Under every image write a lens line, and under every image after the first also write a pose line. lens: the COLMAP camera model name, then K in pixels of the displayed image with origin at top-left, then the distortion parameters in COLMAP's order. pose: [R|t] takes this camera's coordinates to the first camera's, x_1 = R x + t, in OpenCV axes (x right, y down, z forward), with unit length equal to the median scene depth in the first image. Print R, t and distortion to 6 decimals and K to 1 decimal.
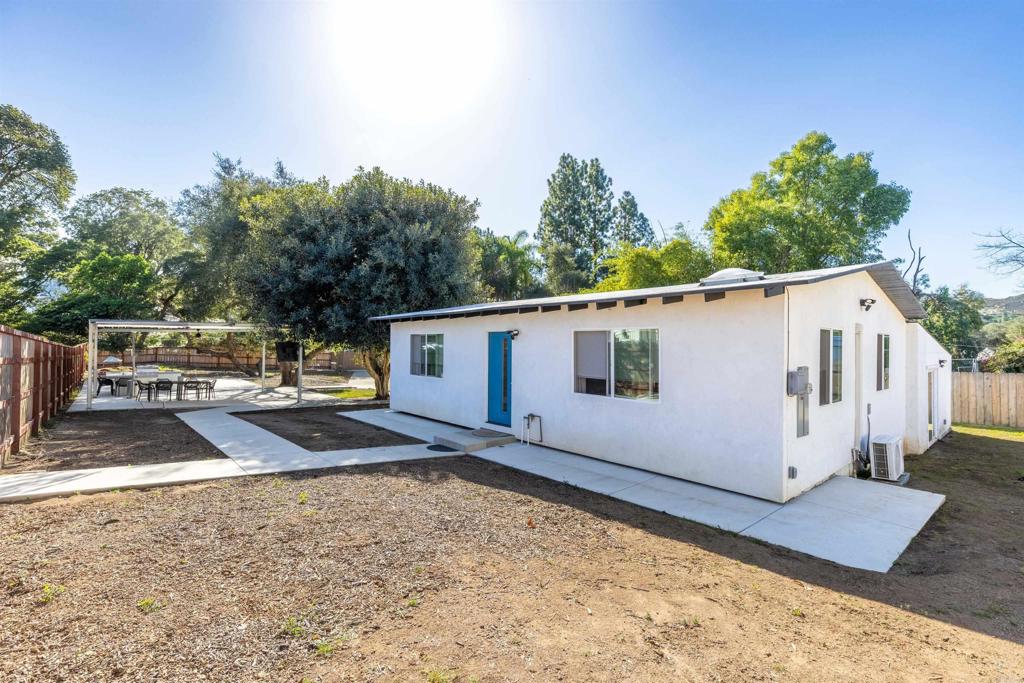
lens RADIAL K [[457.9, 0, 515.0], [0, 457.9, 340.6], [0, 0, 1]] dist [0.017015, -0.002685]
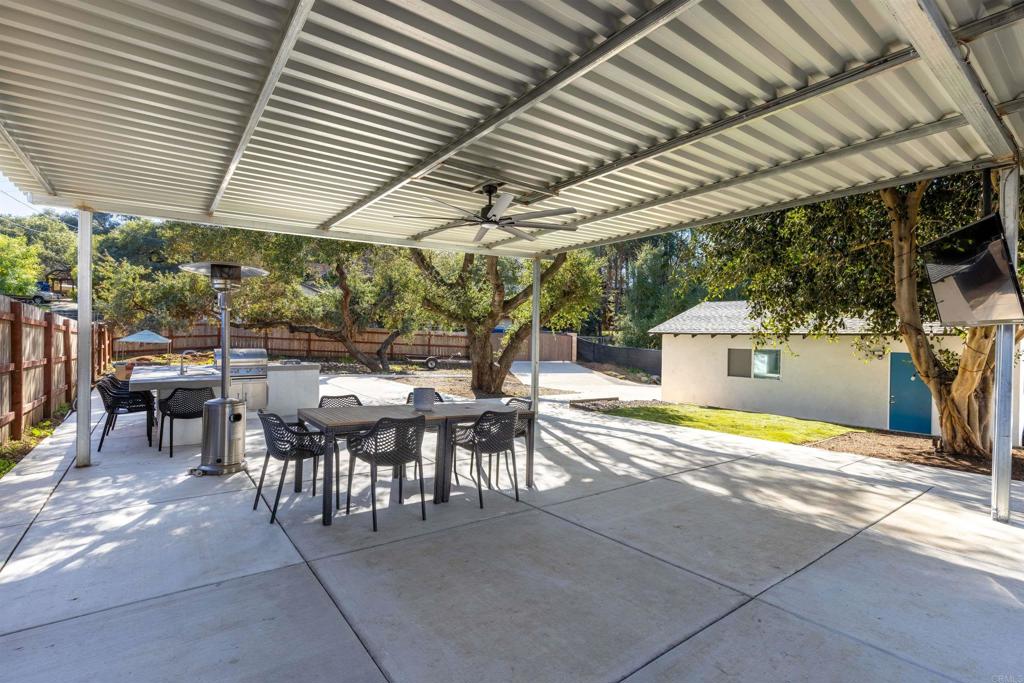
lens RADIAL K [[457.9, 0, 514.8], [0, 457.9, 337.6], [0, 0, 1]] dist [0.017015, -0.002685]
pose [[0.998315, 0.001431, -0.058004, -0.374694], [-0.000711, 0.999923, 0.012421, 0.027083], [0.058018, -0.012358, 0.998239, 0.434514]]
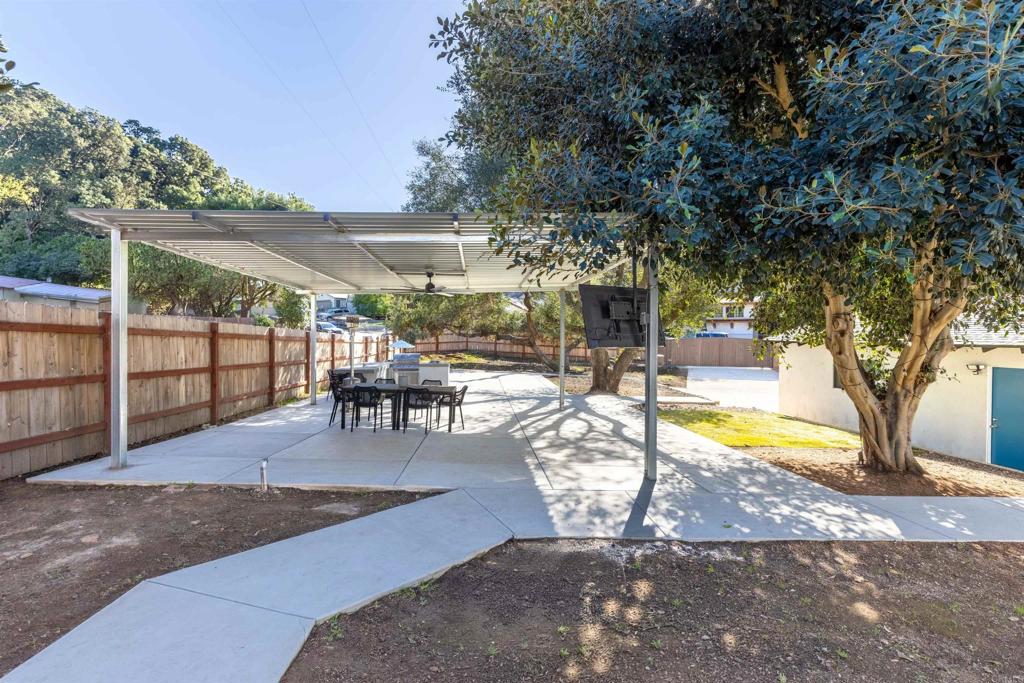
lens RADIAL K [[457.9, 0, 514.0], [0, 457.9, 344.3], [0, 0, 1]] dist [0.017015, -0.002685]
pose [[0.804765, 0.003500, -0.593584, -0.200071], [0.010613, 0.999738, 0.020284, 0.019891], [0.593499, -0.022624, 0.804517, 0.388853]]
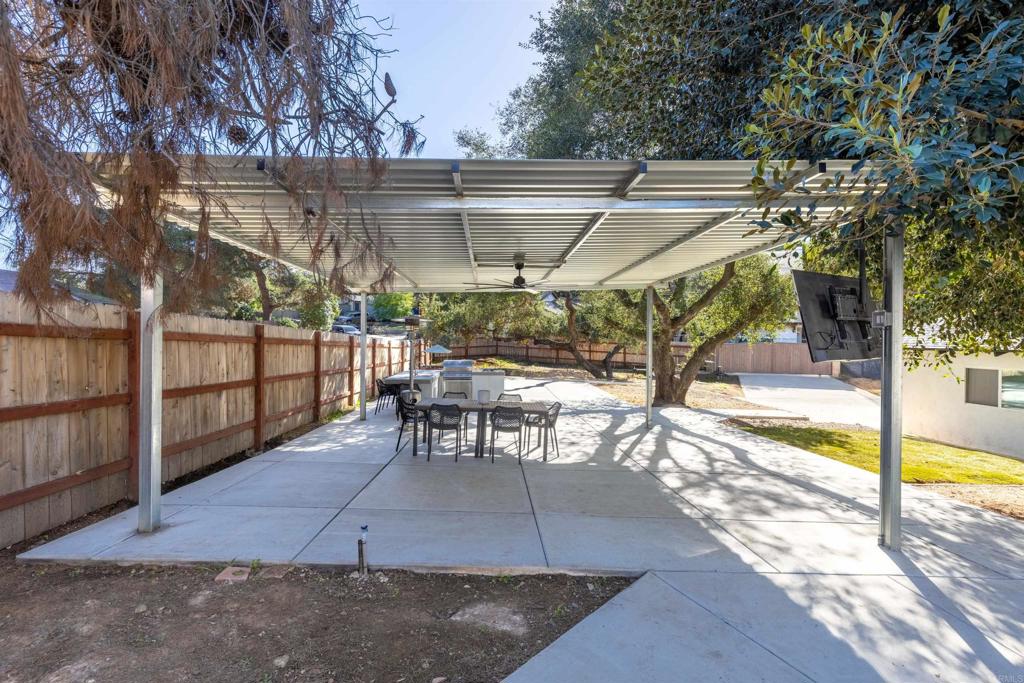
lens RADIAL K [[457.9, 0, 515.6], [0, 457.9, 343.9], [0, 0, 1]] dist [0.017015, -0.002685]
pose [[0.790909, 0.000064, -0.611934, -0.263445], [0.008600, 0.999900, 0.011220, 0.018605], [0.611874, -0.014137, 0.790829, 0.401331]]
